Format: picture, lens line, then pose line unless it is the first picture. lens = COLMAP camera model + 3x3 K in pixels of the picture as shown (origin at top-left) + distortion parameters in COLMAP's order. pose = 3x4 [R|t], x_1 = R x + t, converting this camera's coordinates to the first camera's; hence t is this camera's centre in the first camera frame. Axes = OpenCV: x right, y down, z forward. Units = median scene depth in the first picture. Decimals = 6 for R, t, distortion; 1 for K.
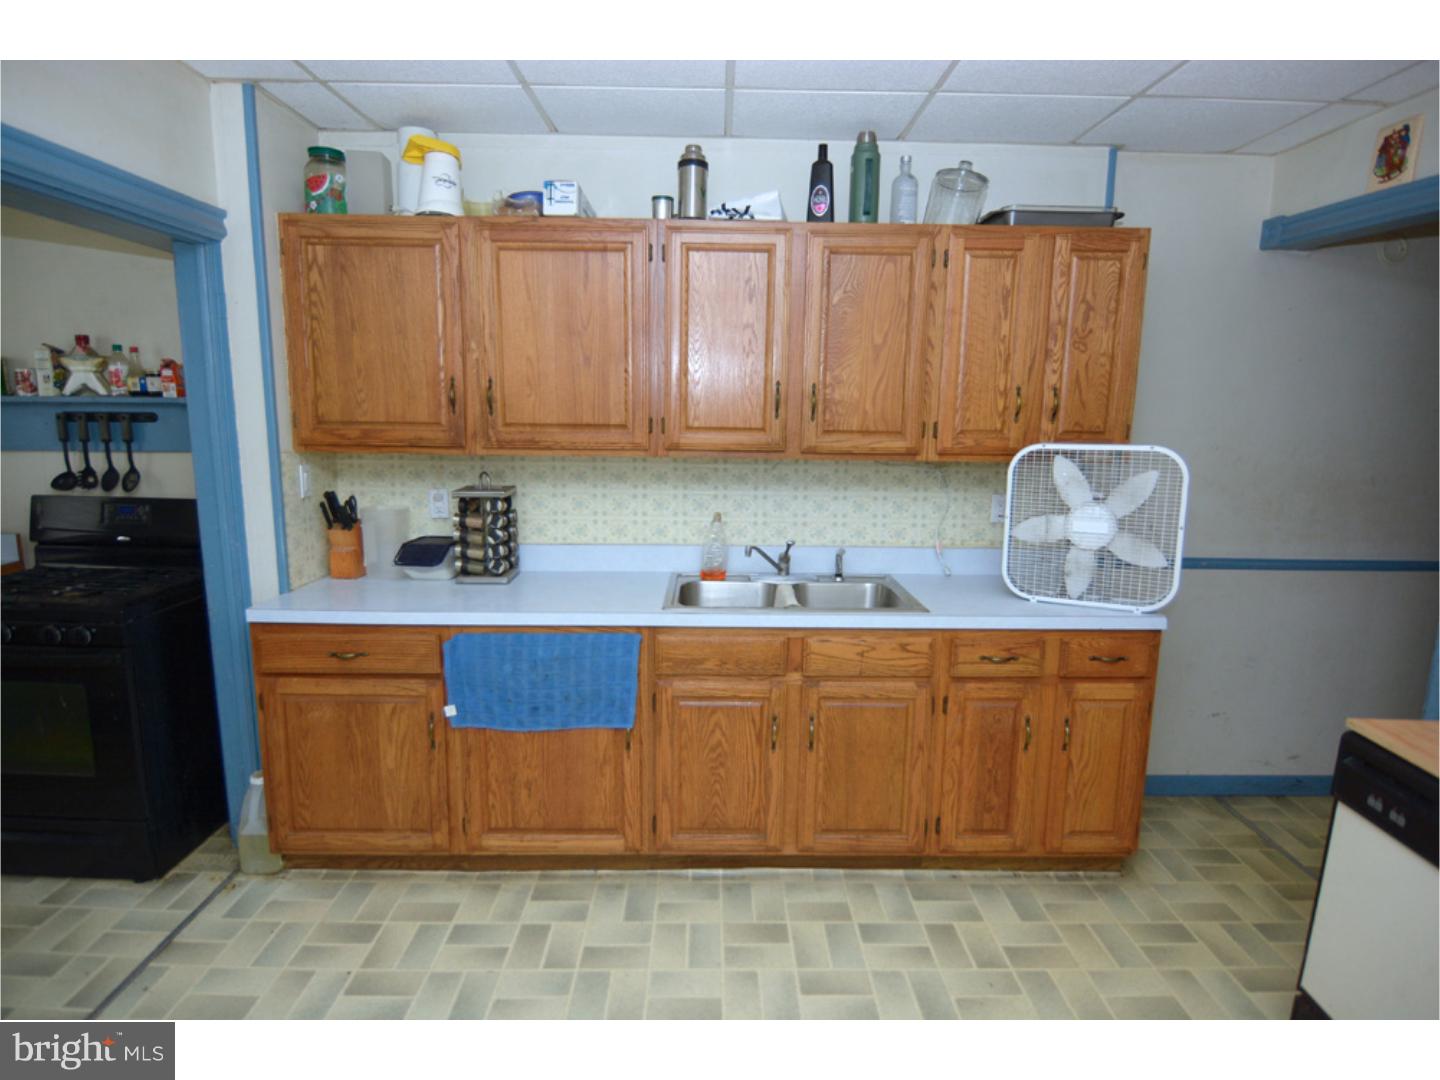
lens RADIAL K [[776.0, 0, 720.1], [0, 776.0, 527.7], [0, 0, 1]] dist [-0.026187, -0.002929]
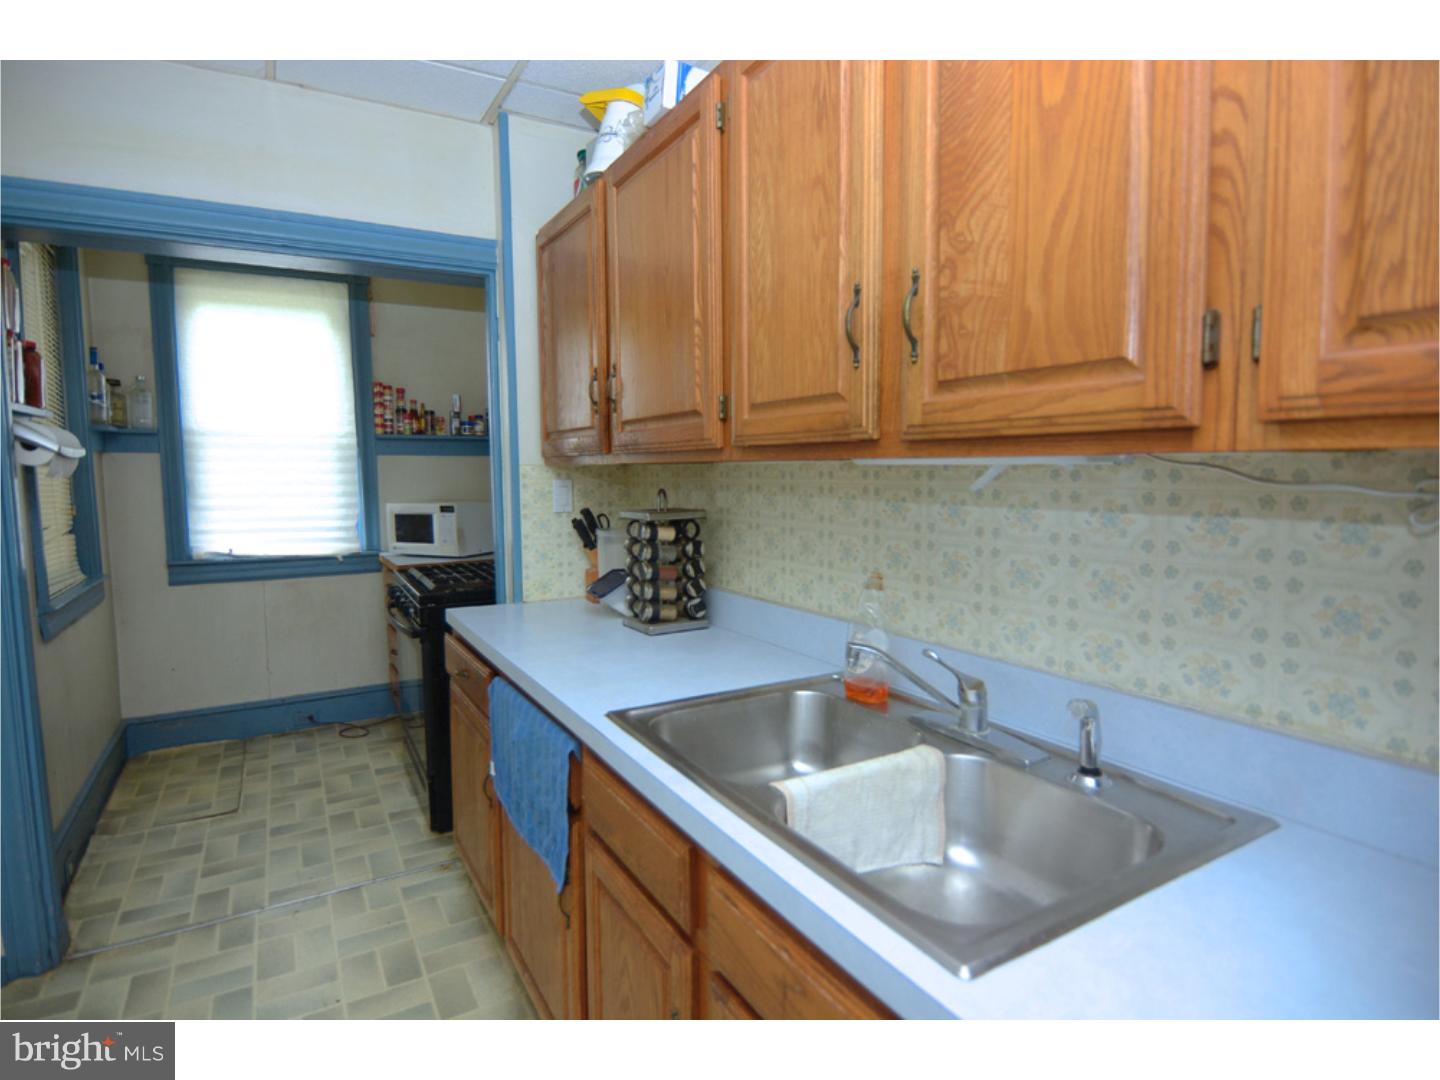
lens RADIAL K [[747.6, 0, 726.5], [0, 747.6, 543.5], [0, 0, 1]] dist [-0.021727, -0.010879]
pose [[0.528613, 0.069866, -0.845983, 0.405037], [-0.123628, 0.992318, 0.004702, -0.031800], [0.839812, 0.102101, 0.533189, 0.714201]]
